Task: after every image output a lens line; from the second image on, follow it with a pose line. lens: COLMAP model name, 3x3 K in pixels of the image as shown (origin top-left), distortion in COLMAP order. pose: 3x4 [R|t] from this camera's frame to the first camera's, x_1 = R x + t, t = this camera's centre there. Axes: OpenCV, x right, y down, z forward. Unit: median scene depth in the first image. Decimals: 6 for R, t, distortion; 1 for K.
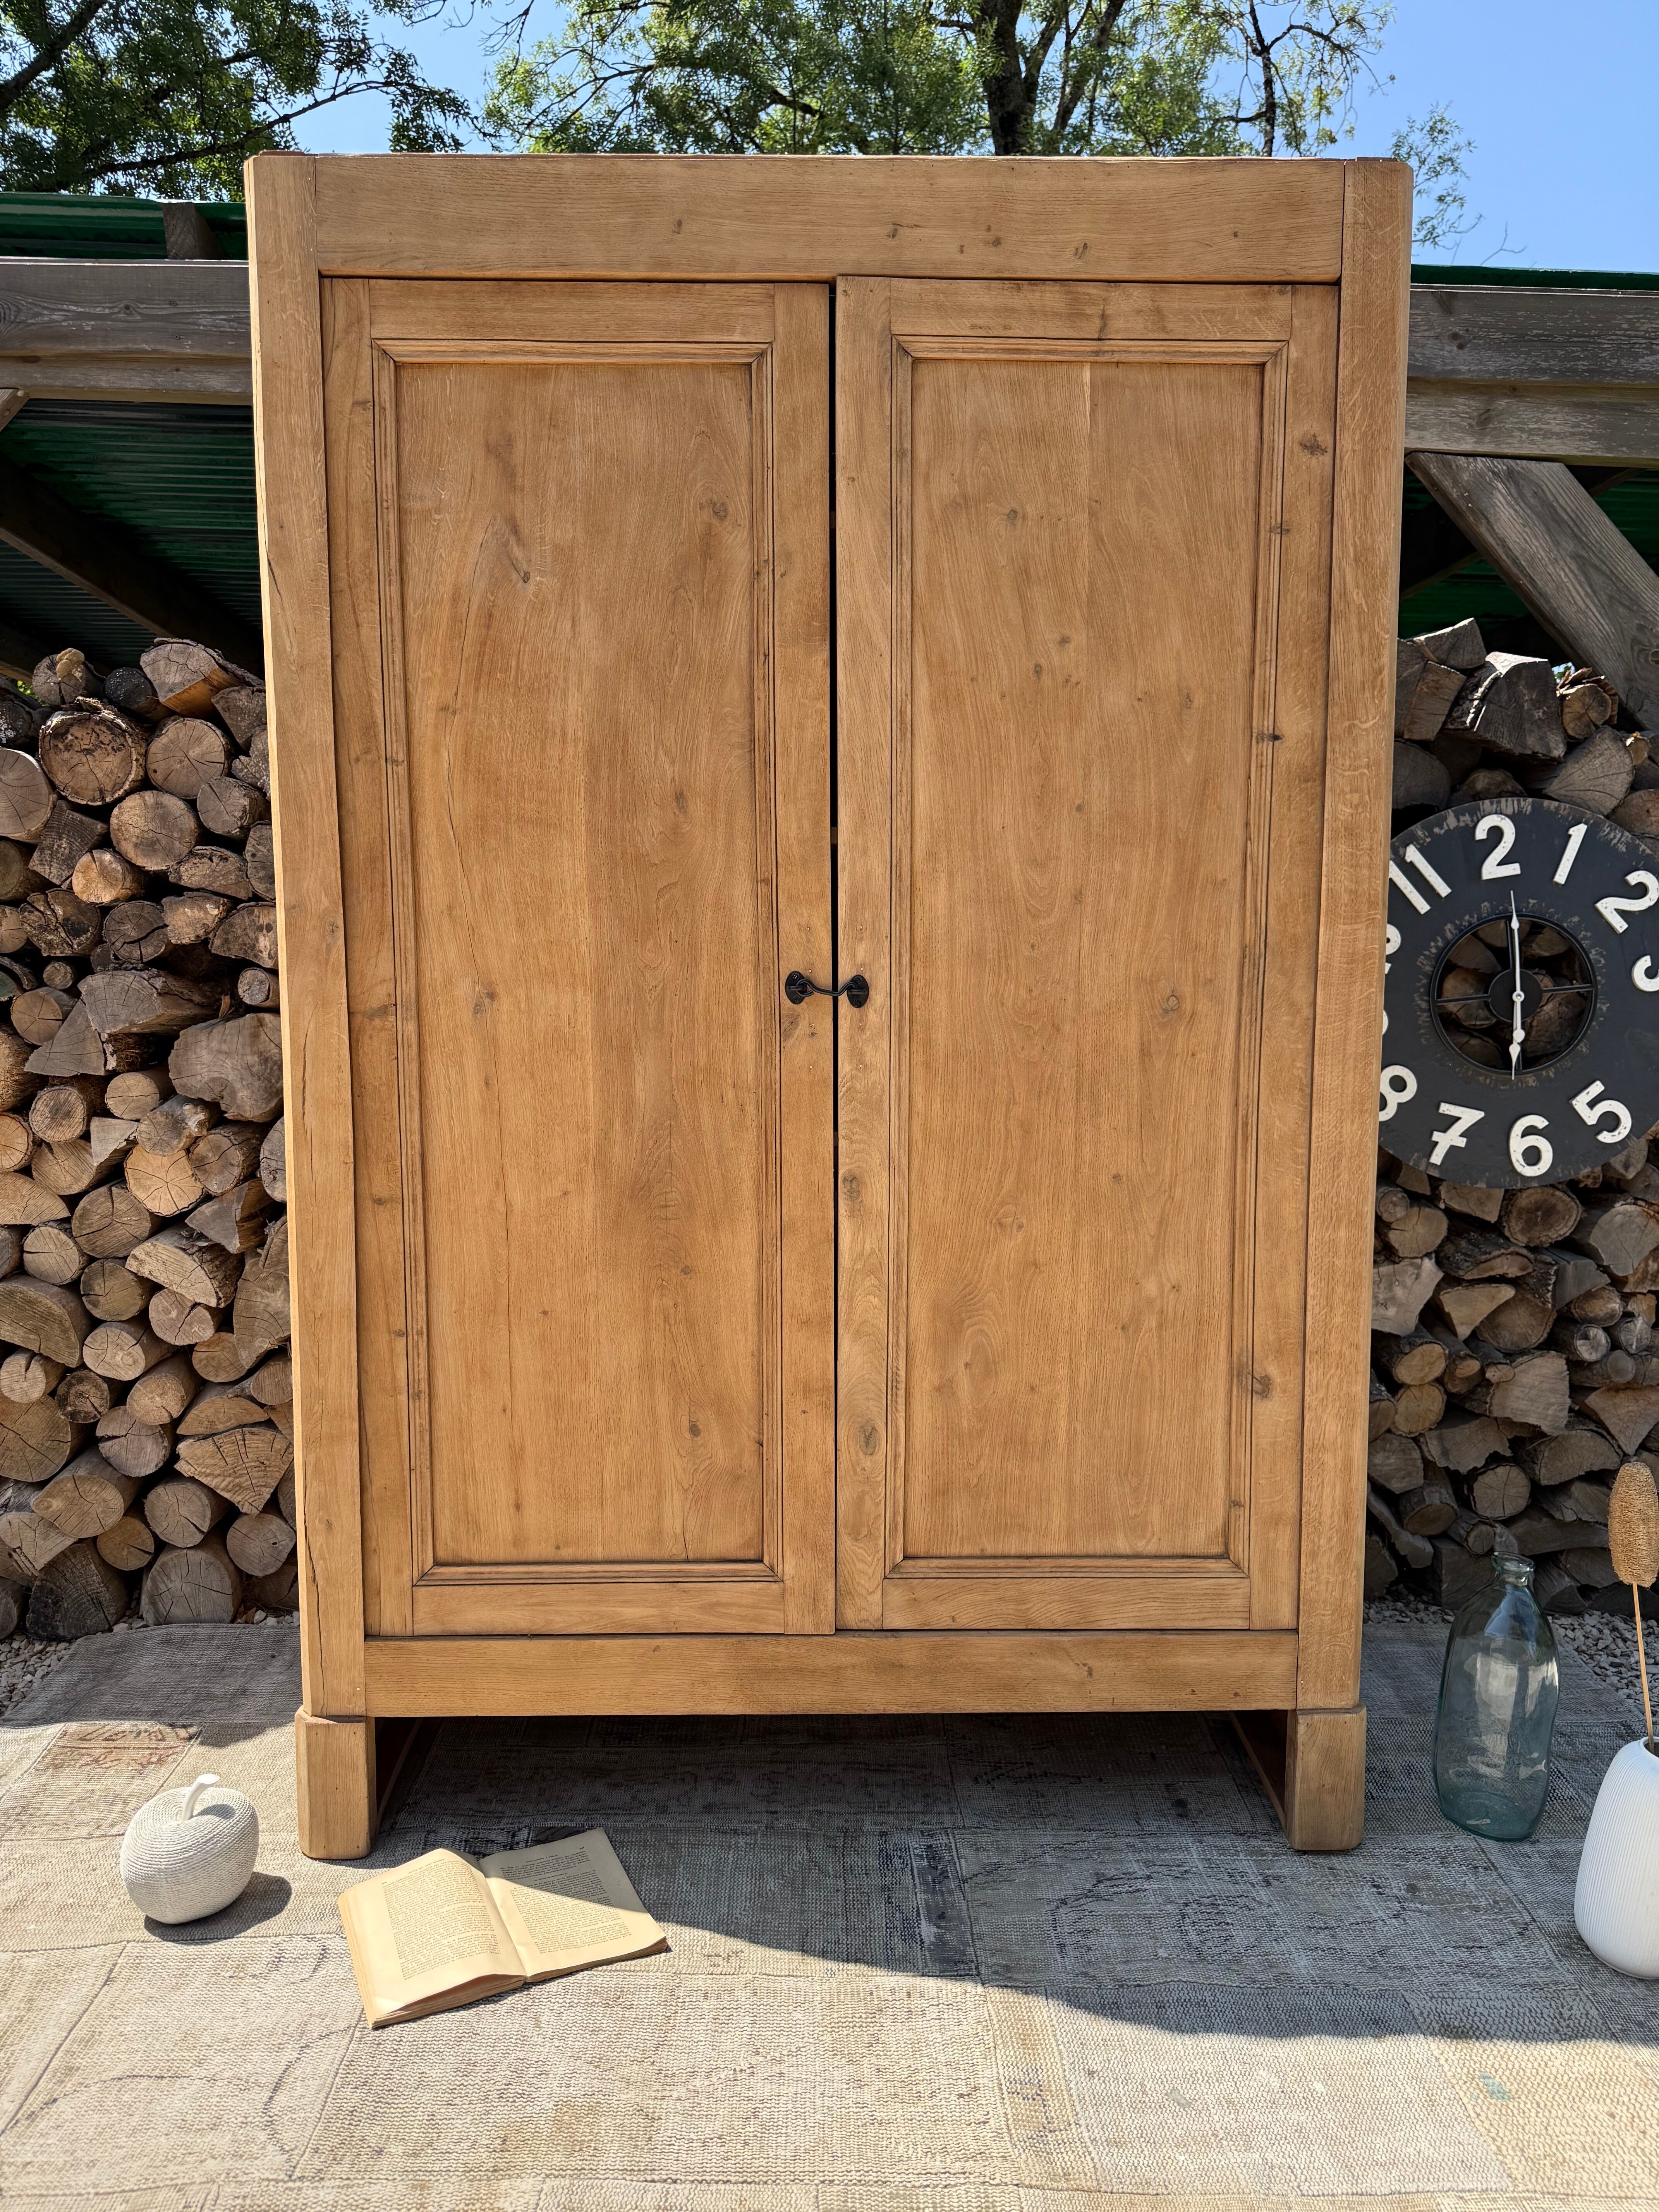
lens RADIAL K [[1563.2, 0, 819.3], [0, 1563.2, 1106.5], [0, 0, 1]] dist [0.004856, -0.007785]
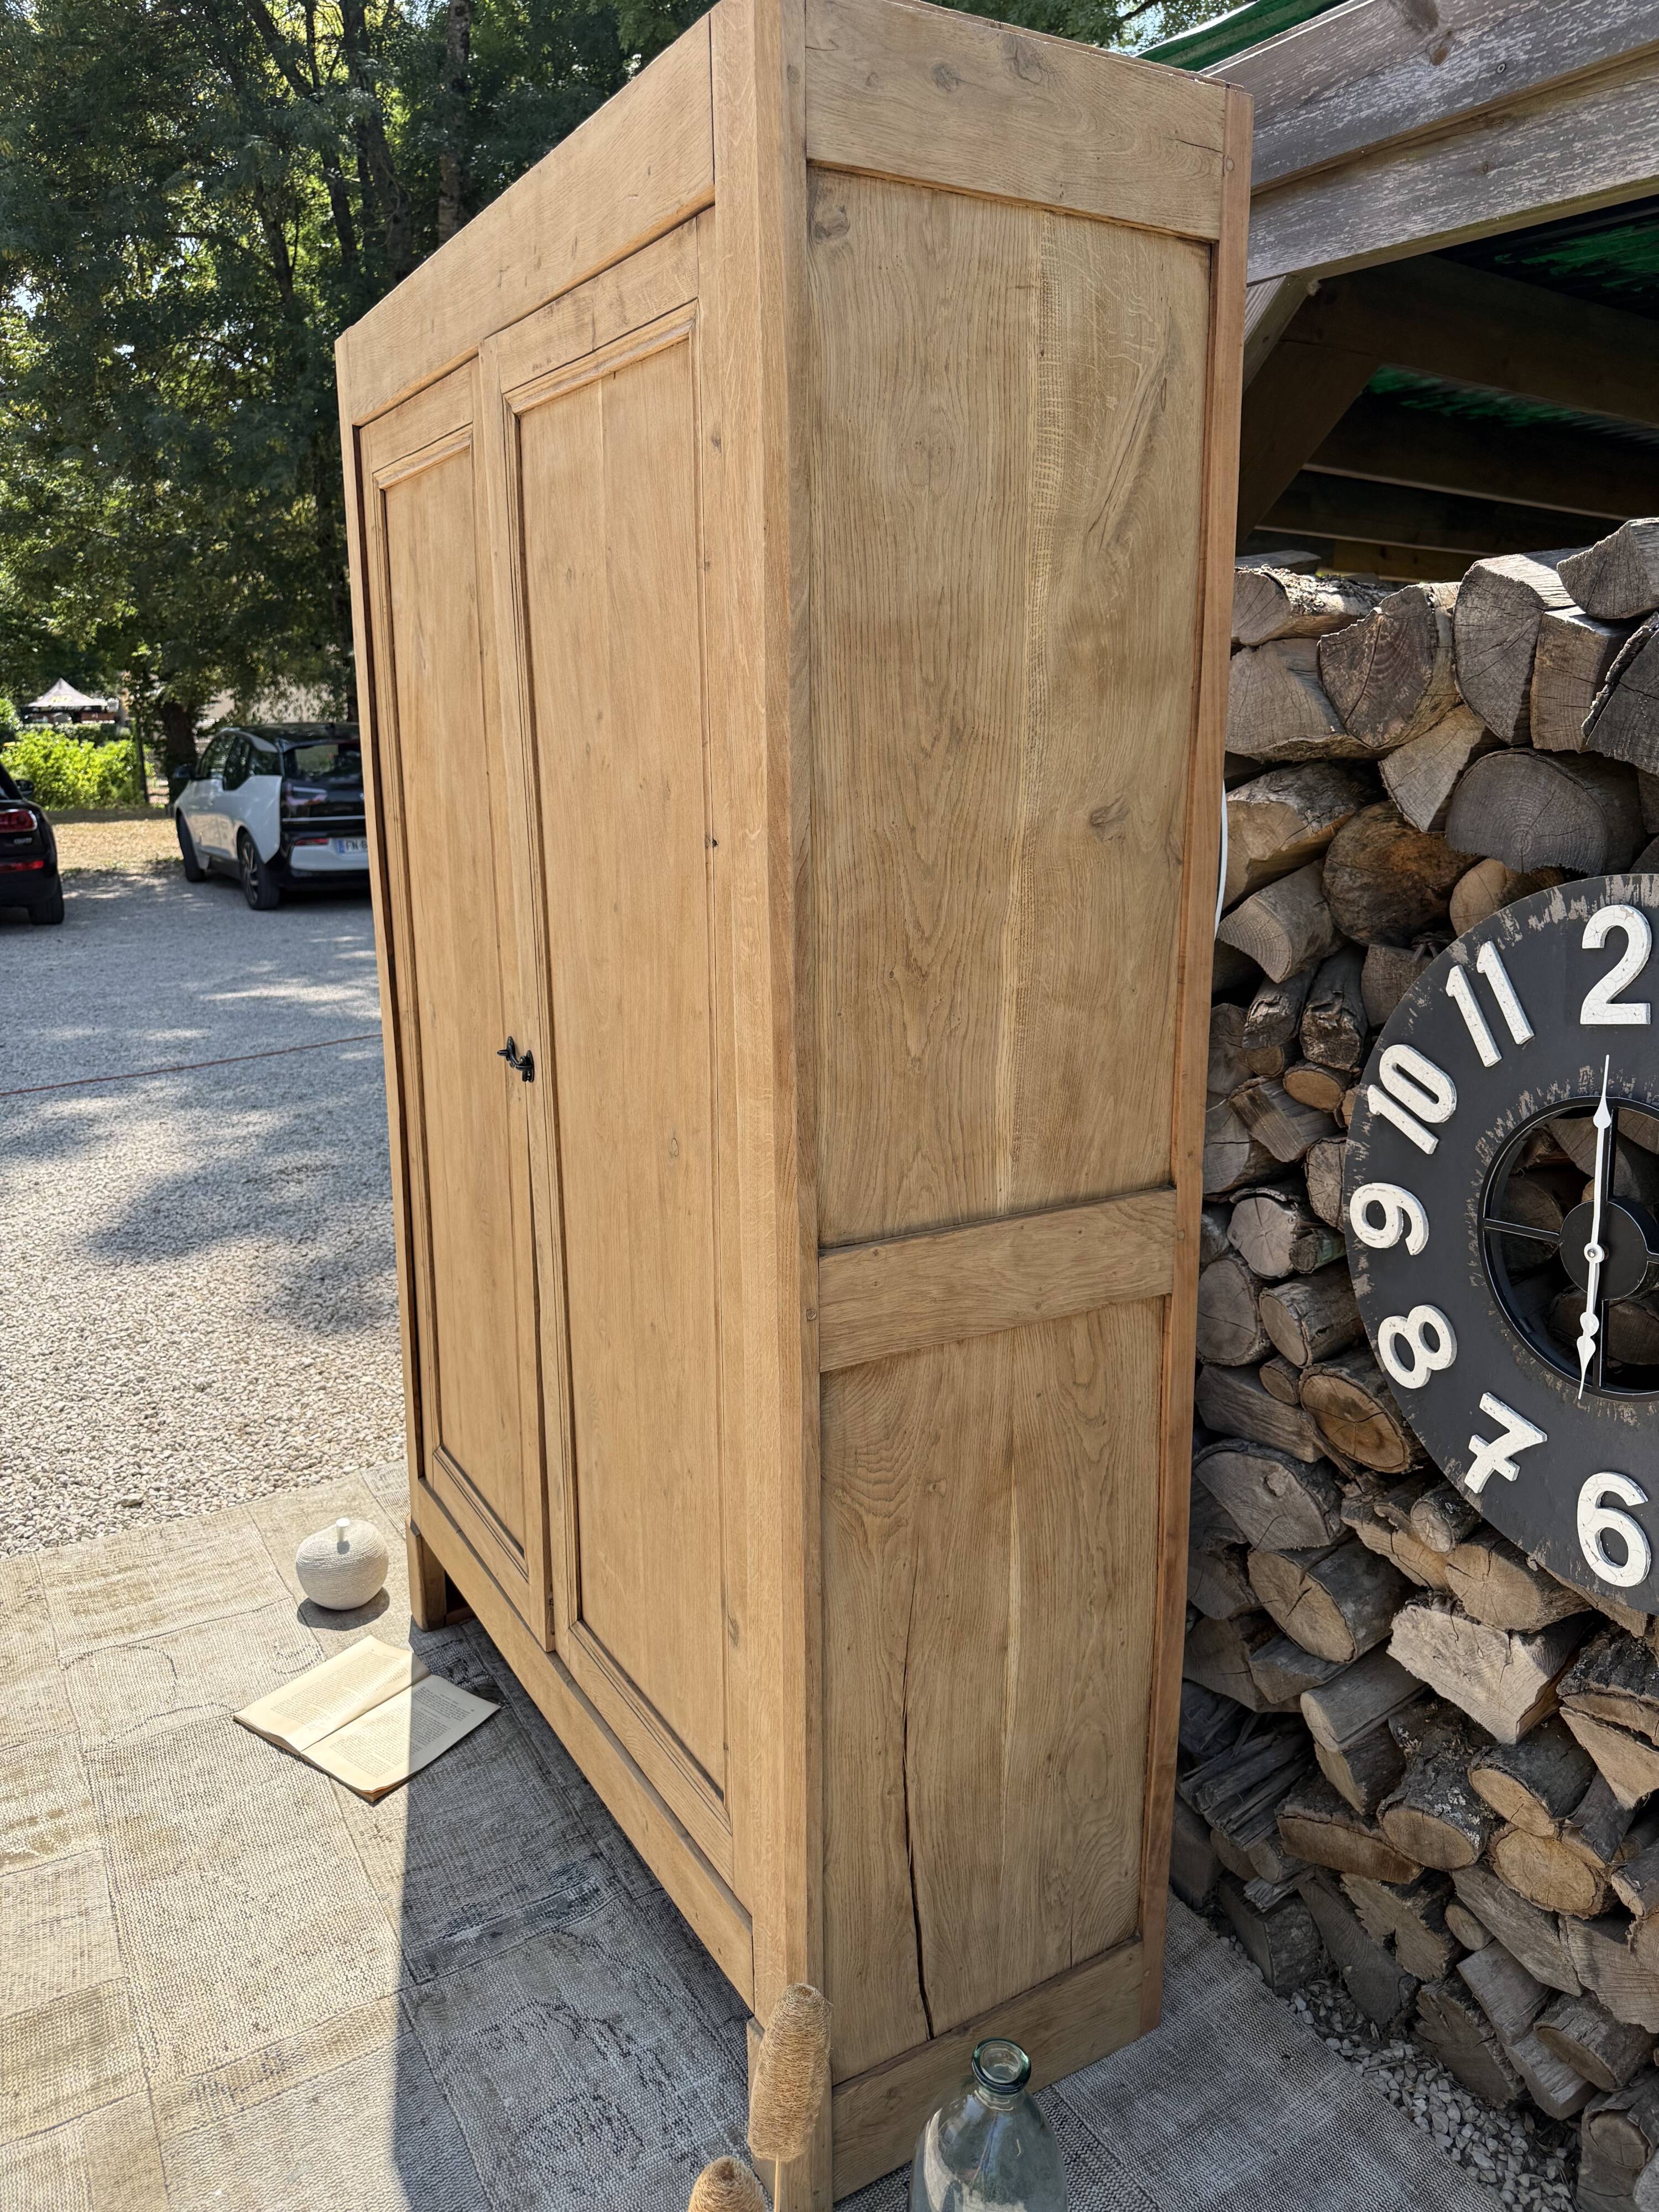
lens RADIAL K [[1568.7, 0, 831.9], [0, 1568.7, 1087.0], [0, 0, 1]] dist [-0.001437, -0.002675]
pose [[0.498867, 0.191303, -0.845301, 0.941366], [-0.086660, 0.981457, 0.170973, -0.241477], [0.862335, -0.012039, 0.506195, 0.633258]]
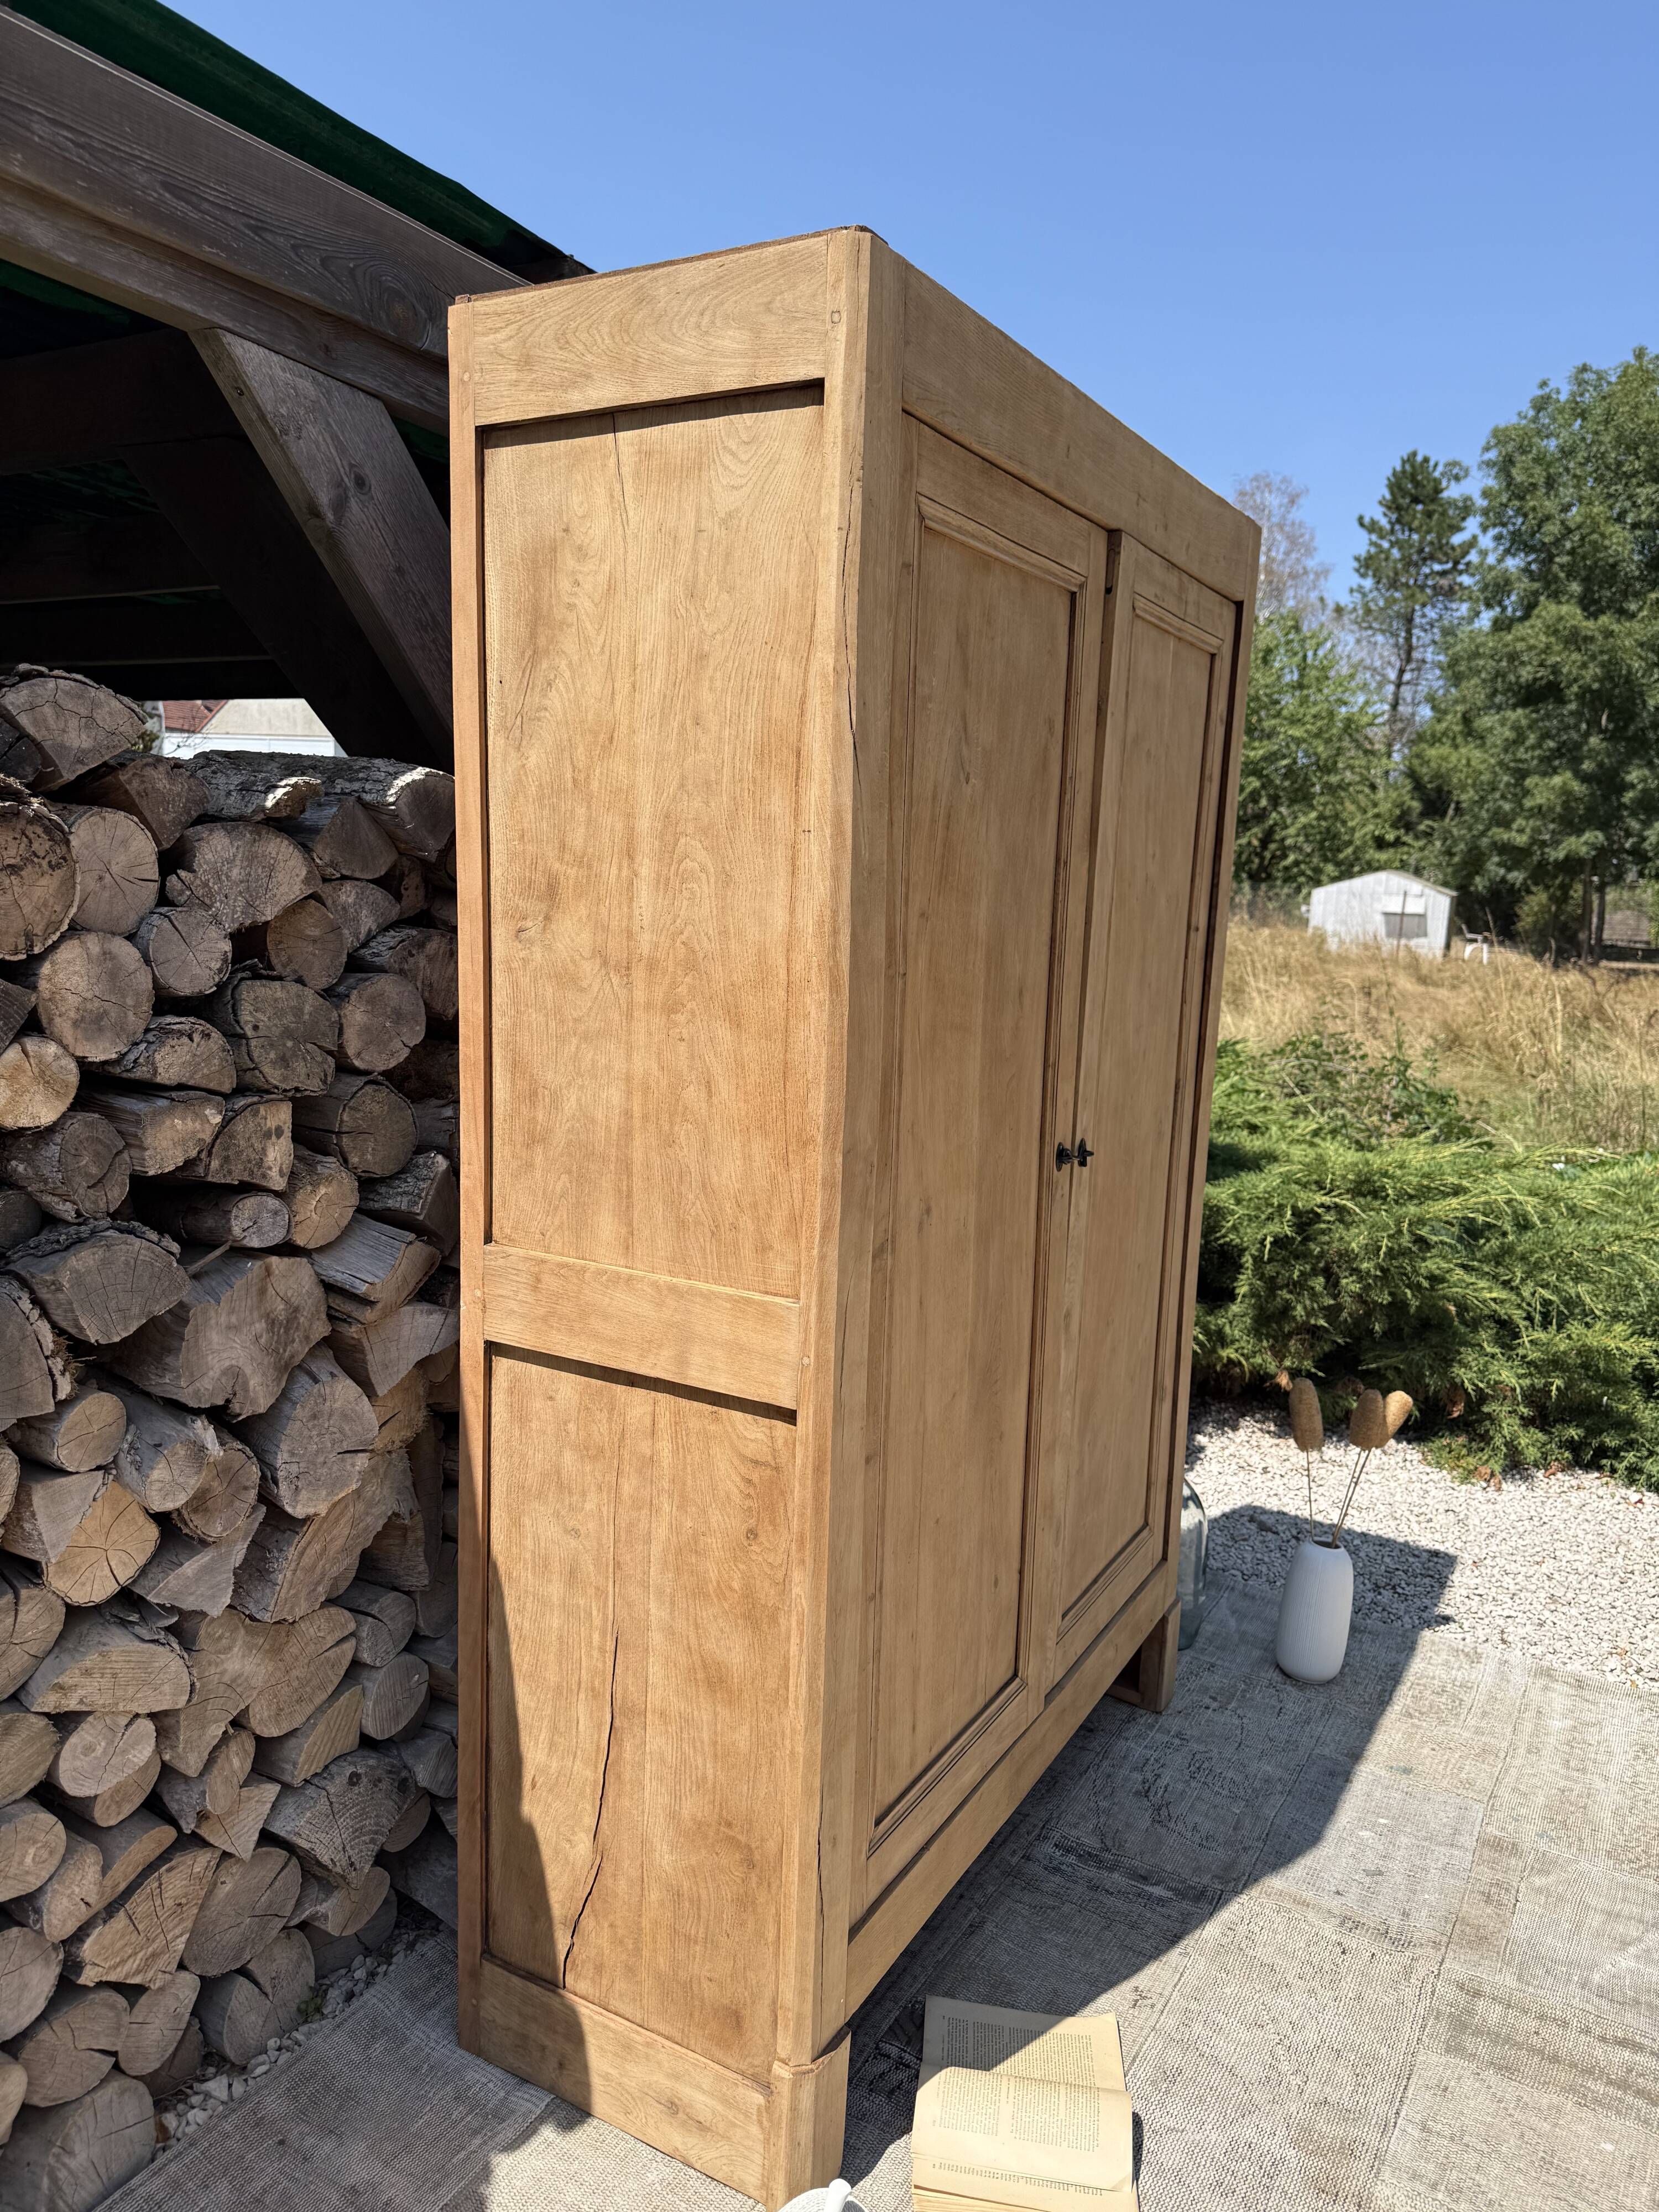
lens RADIAL K [[1566.1, 0, 829.5], [0, 1566.1, 1106.0], [0, 0, 1]] dist [0.030963, -0.037764]
pose [[0.508862, -0.113966, 0.853271, -1.007652], [0.050783, 0.993446, 0.102403, -0.227539], [-0.859349, -0.008777, 0.511315, 0.550563]]
